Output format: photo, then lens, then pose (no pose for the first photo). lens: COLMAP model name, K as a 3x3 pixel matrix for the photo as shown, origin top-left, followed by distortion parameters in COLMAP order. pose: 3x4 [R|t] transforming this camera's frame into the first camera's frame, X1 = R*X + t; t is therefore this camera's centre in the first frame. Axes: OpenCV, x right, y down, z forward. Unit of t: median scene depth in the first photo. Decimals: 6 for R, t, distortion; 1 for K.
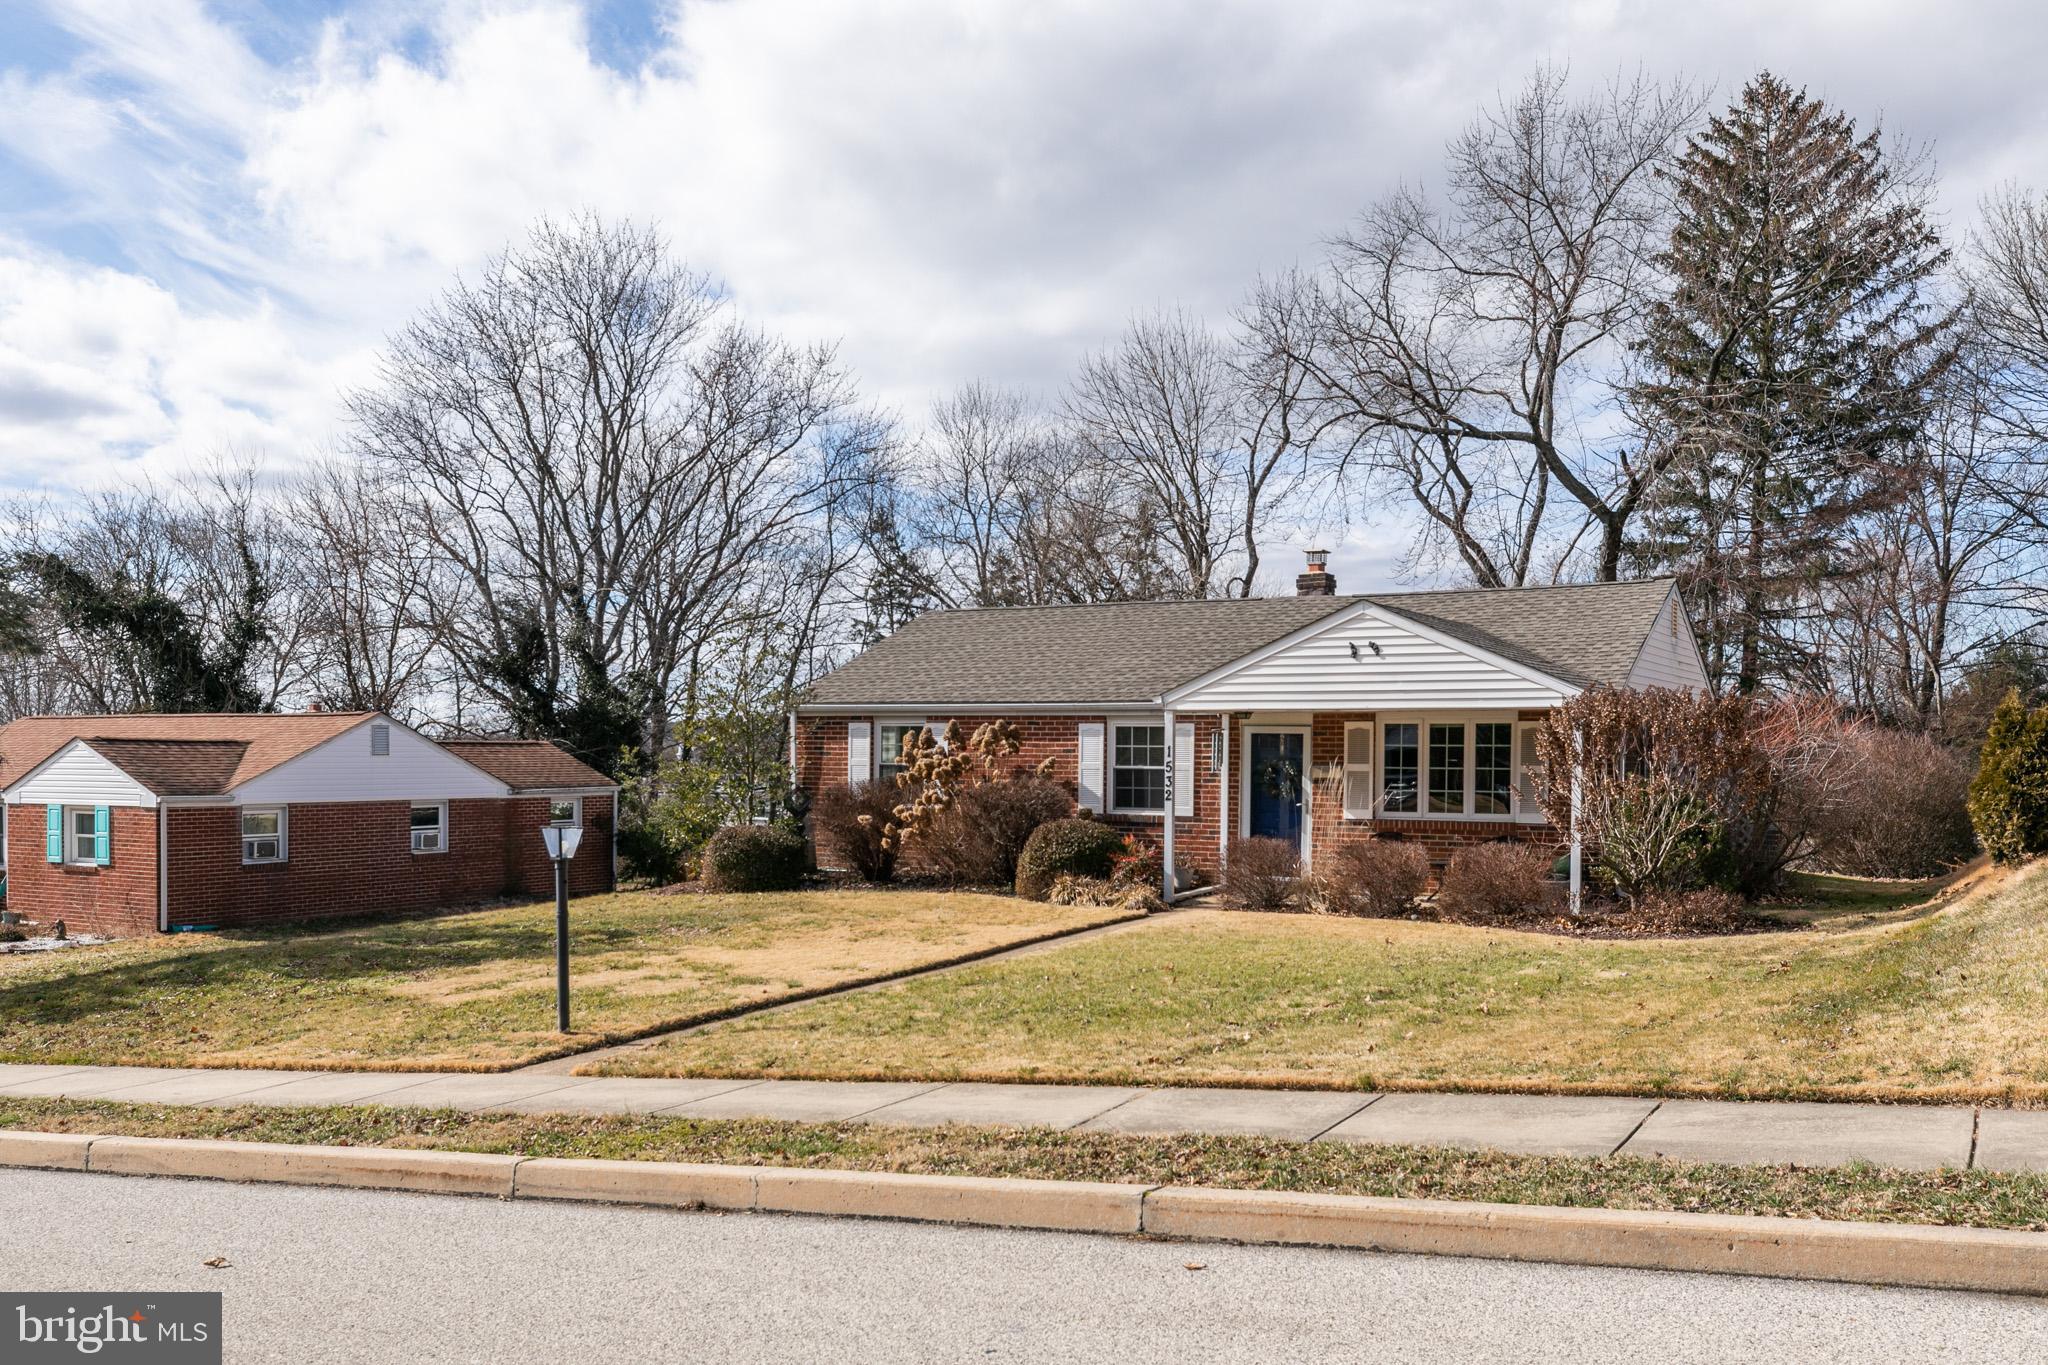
lens RADIAL K [[1785.6, 0, 1019.7], [0, 1785.6, 745.5], [0, 0, 1]] dist [0.001792, 0.003730]
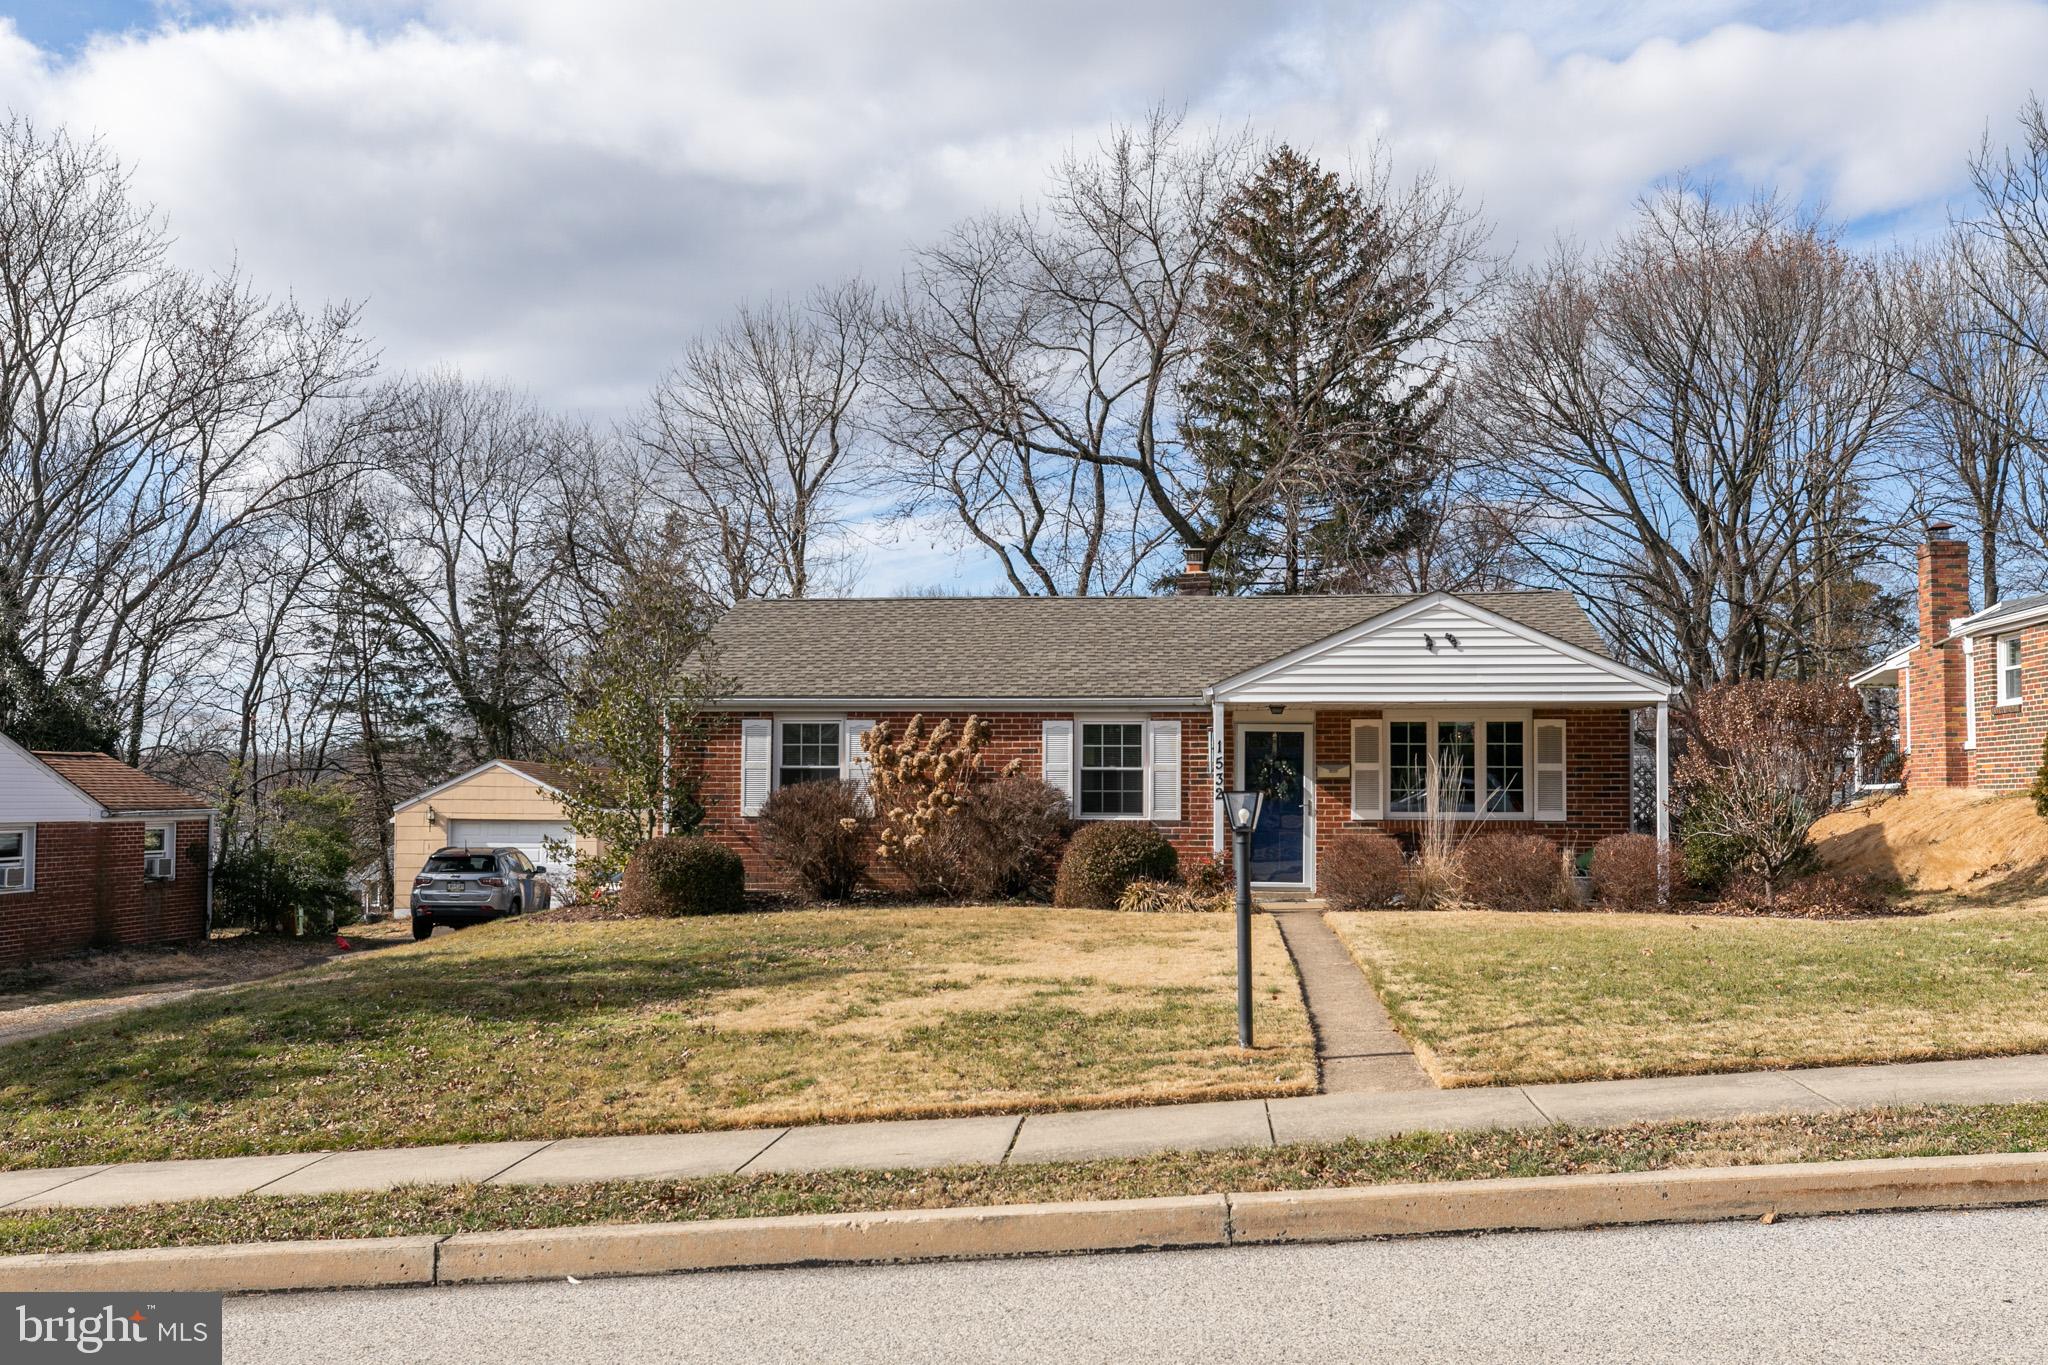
lens RADIAL K [[1842.5, 0, 1023.2], [0, 1842.5, 715.9], [0, 0, 1]] dist [0.003394, 0.000810]
pose [[0.921409, 0.015603, 0.388282, -0.360878], [0.000016, 0.999192, -0.040191, 0.024280], [-0.388595, 0.037039, 0.920664, 0.145593]]
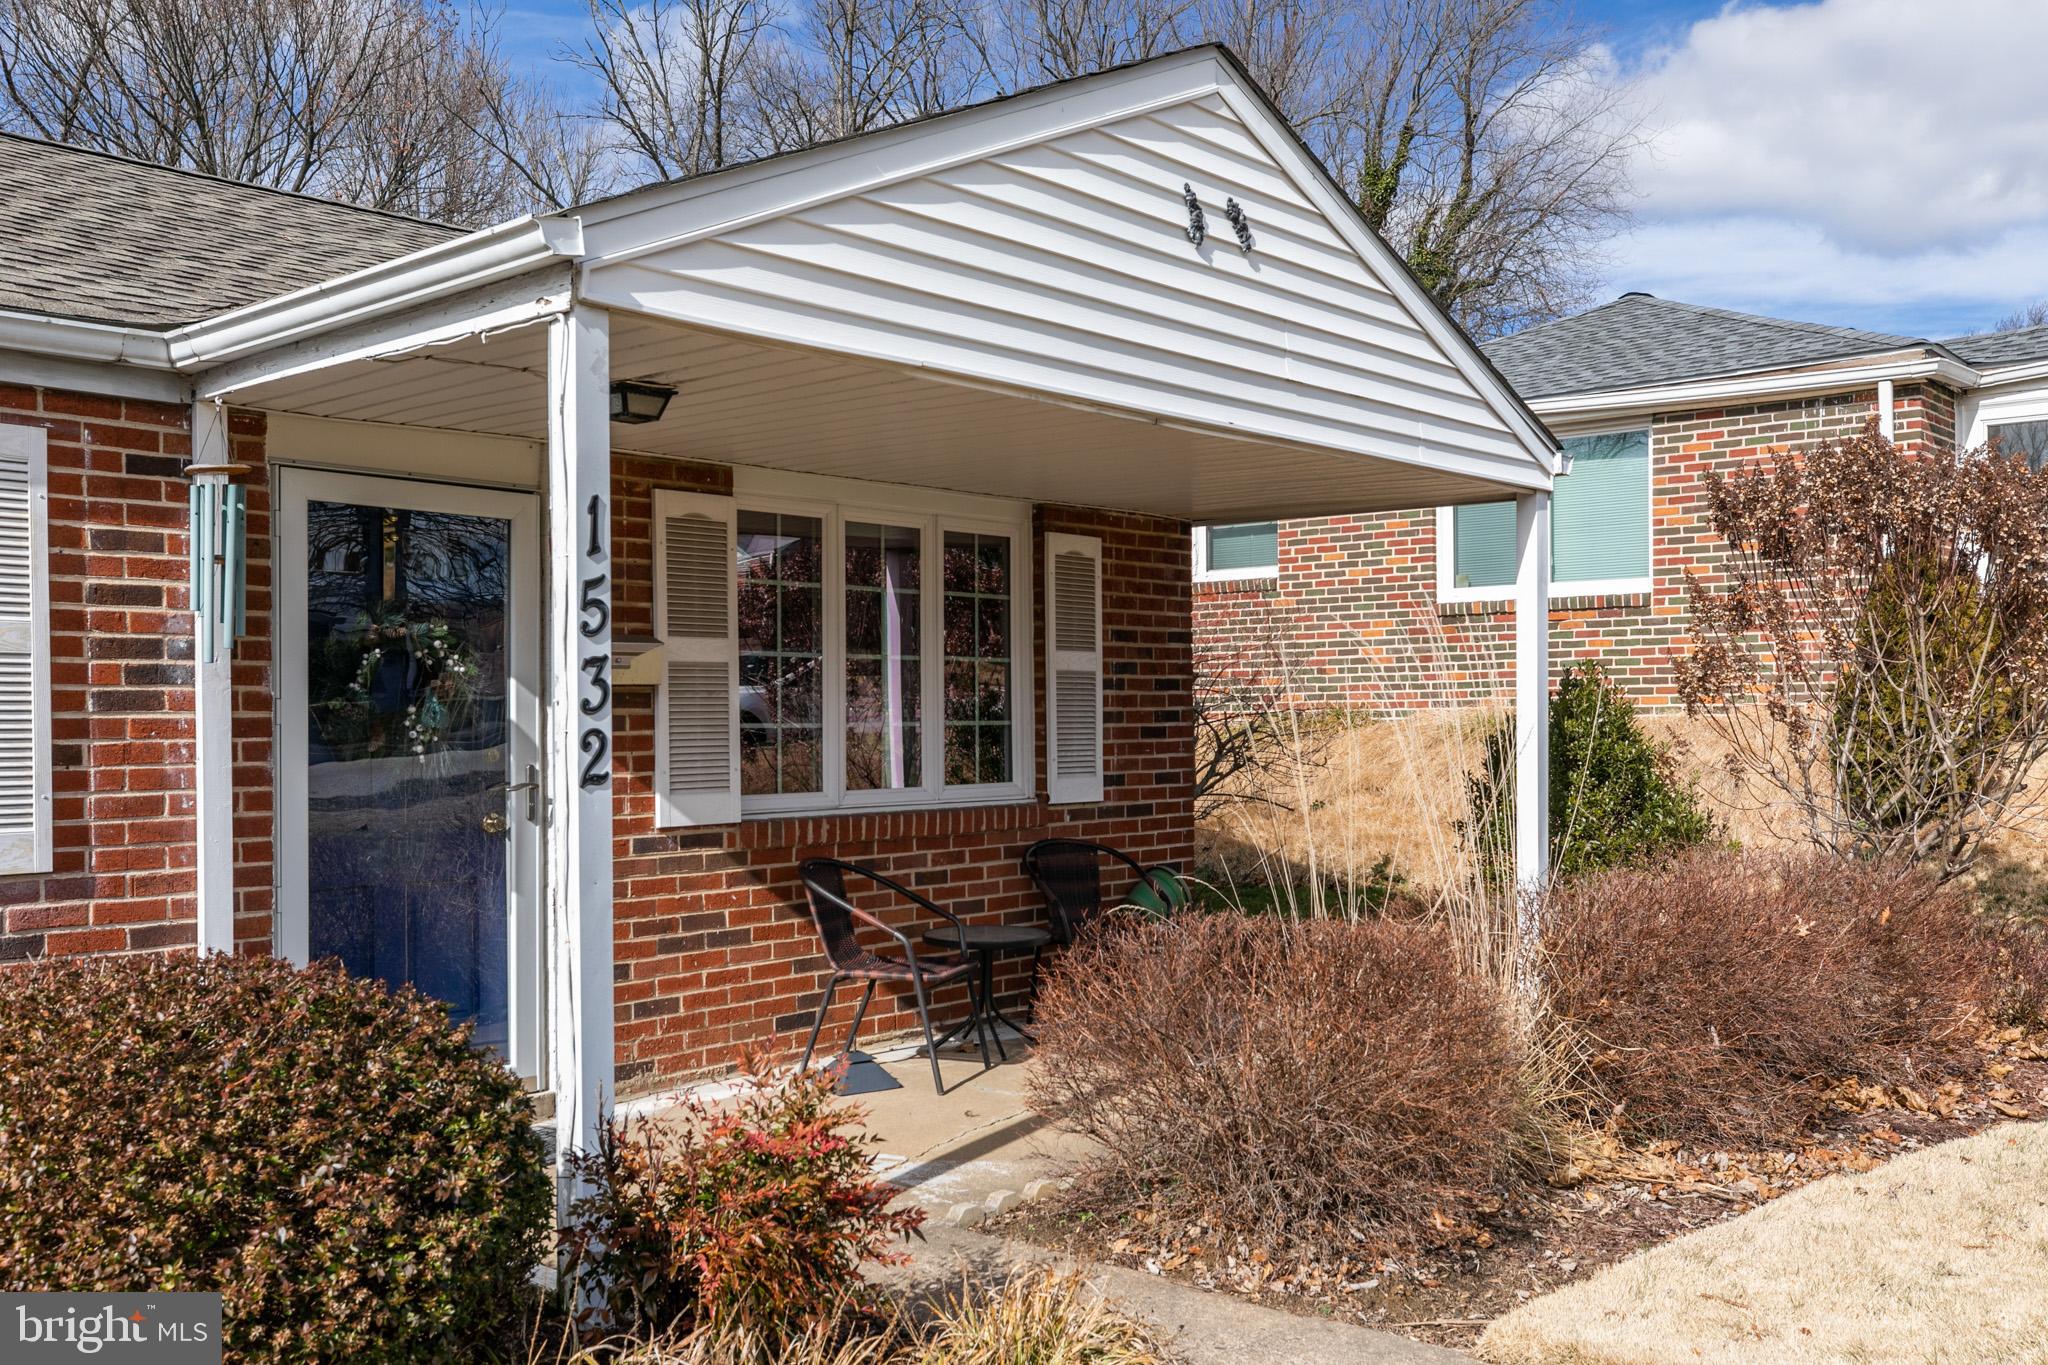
lens RADIAL K [[1842.5, 0, 1023.2], [0, 1842.5, 715.9], [0, 0, 1]] dist [0.003394, 0.000810]
pose [[0.204640, -0.004640, 0.978826, -0.092778], [0.007725, 0.999965, 0.003125, 0.021998], [-0.978807, 0.006922, 0.204669, 0.861079]]
